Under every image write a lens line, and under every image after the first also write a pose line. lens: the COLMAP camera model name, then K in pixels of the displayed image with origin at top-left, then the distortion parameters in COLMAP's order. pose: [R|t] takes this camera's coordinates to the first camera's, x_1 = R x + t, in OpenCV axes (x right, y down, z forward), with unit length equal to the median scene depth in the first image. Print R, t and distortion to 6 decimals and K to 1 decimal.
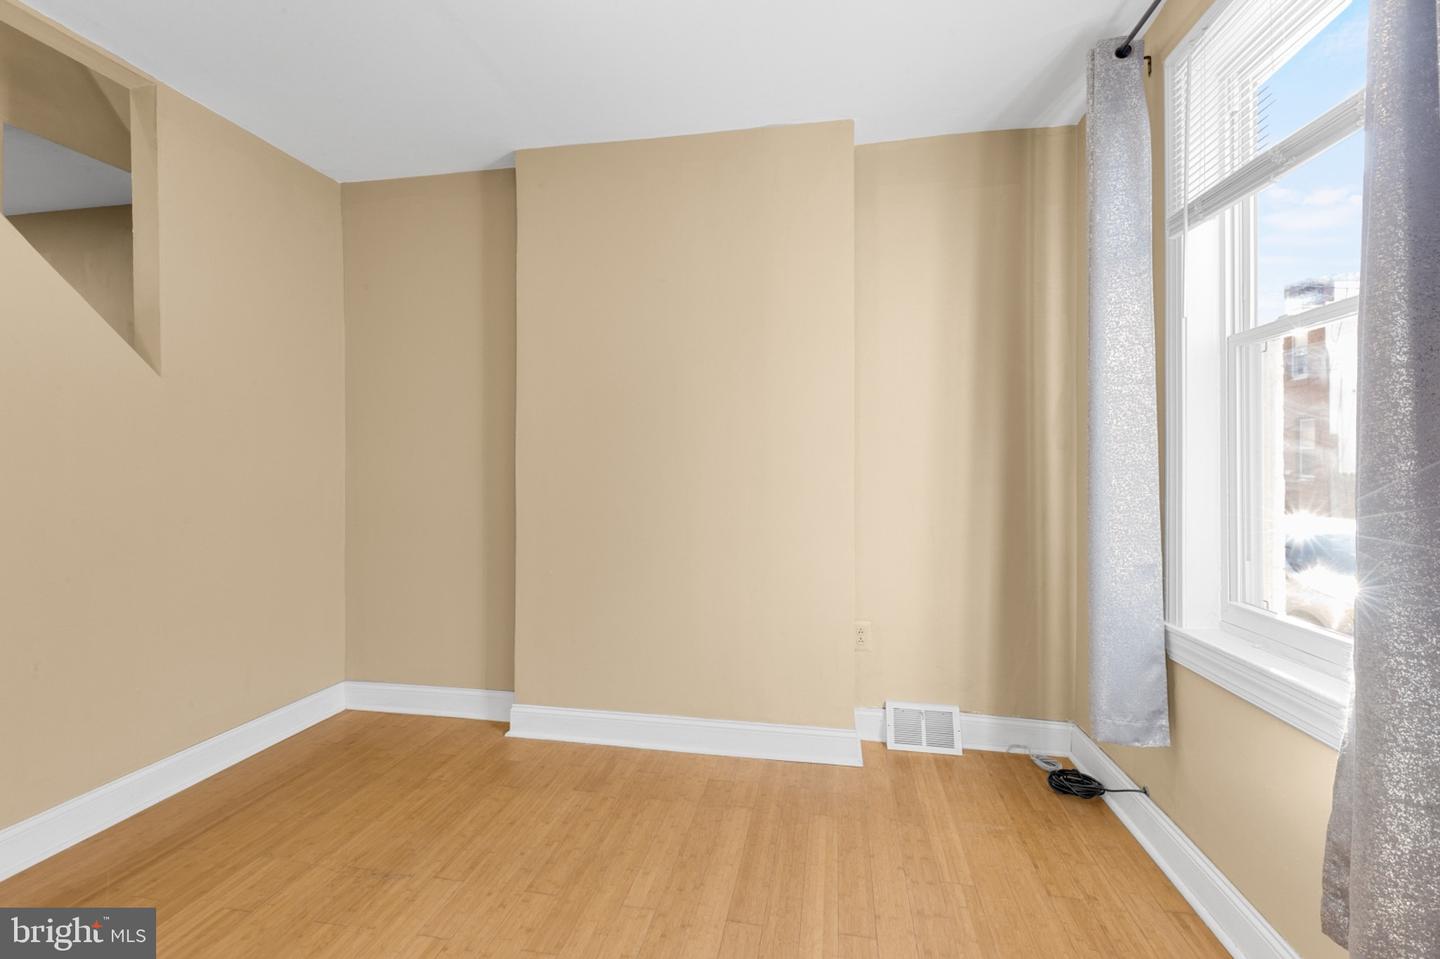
lens RADIAL K [[654.3, 0, 704.1], [0, 654.3, 464.1], [0, 0, 1]] dist [0.002775, -0.000215]
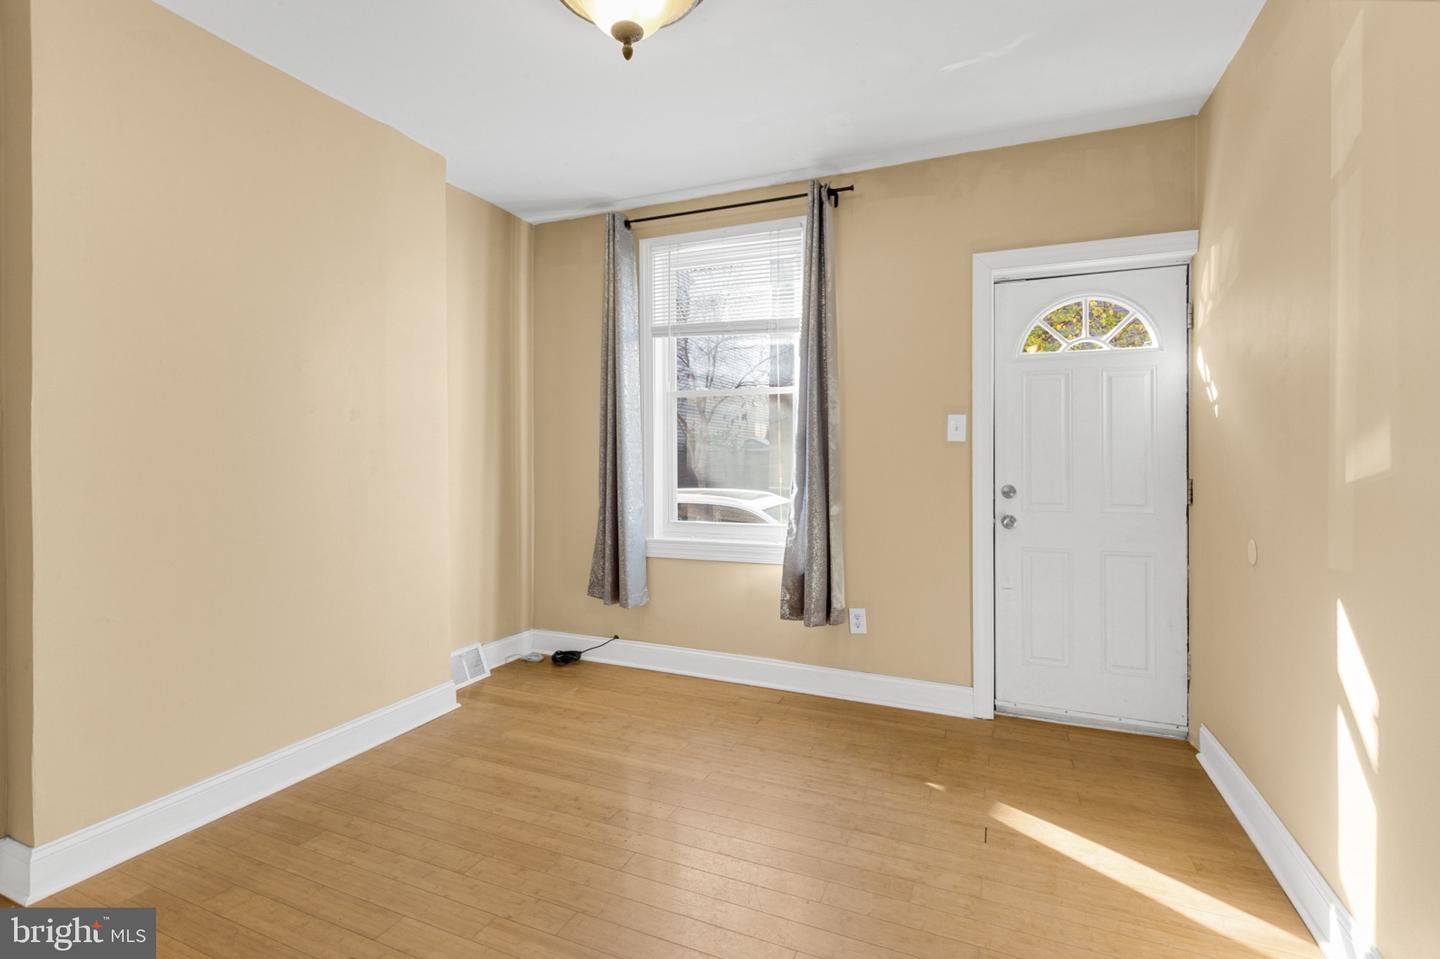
lens RADIAL K [[663.6, 0, 719.6], [0, 663.6, 451.9], [0, 0, 1]] dist [0.002147, 0.000052]
pose [[0.223537, 0.000453, 0.974695, -0.936997], [-0.002072, 0.999998, 0.000011, -0.005127], [-0.974693, -0.002022, 0.223538, 0.298745]]
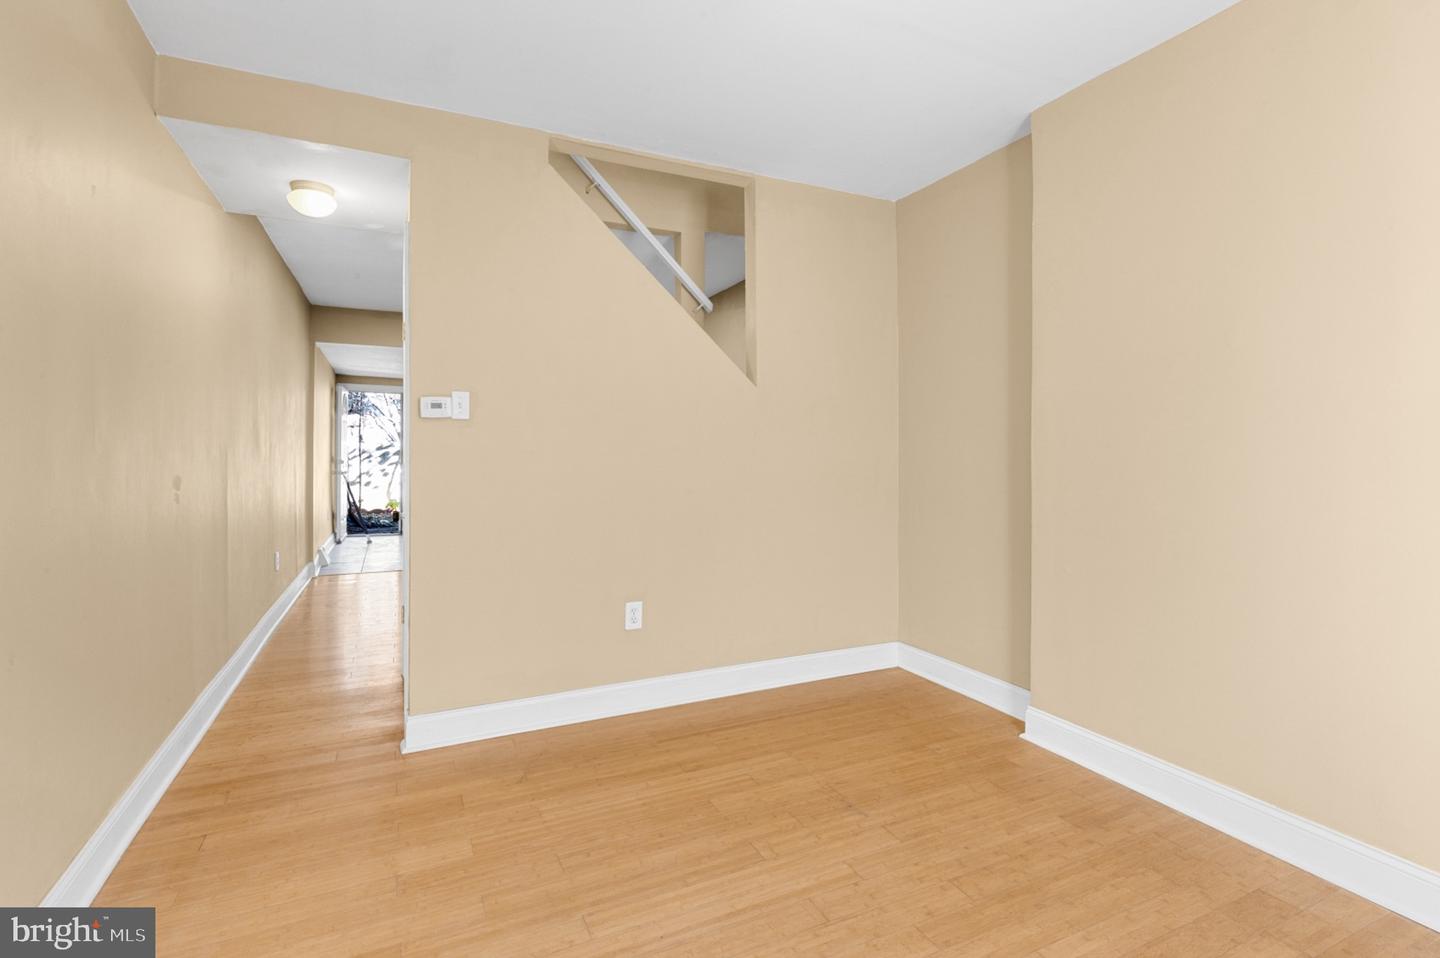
lens RADIAL K [[663.6, 0, 719.6], [0, 663.6, 451.4], [0, 0, 1]] dist [0.002147, 0.000052]
pose [[0.597069, 0.003076, -0.802184, 0.255142], [-0.001193, 0.999995, 0.002947, 0.000450], [0.802189, -0.000802, 0.597069, 0.096485]]
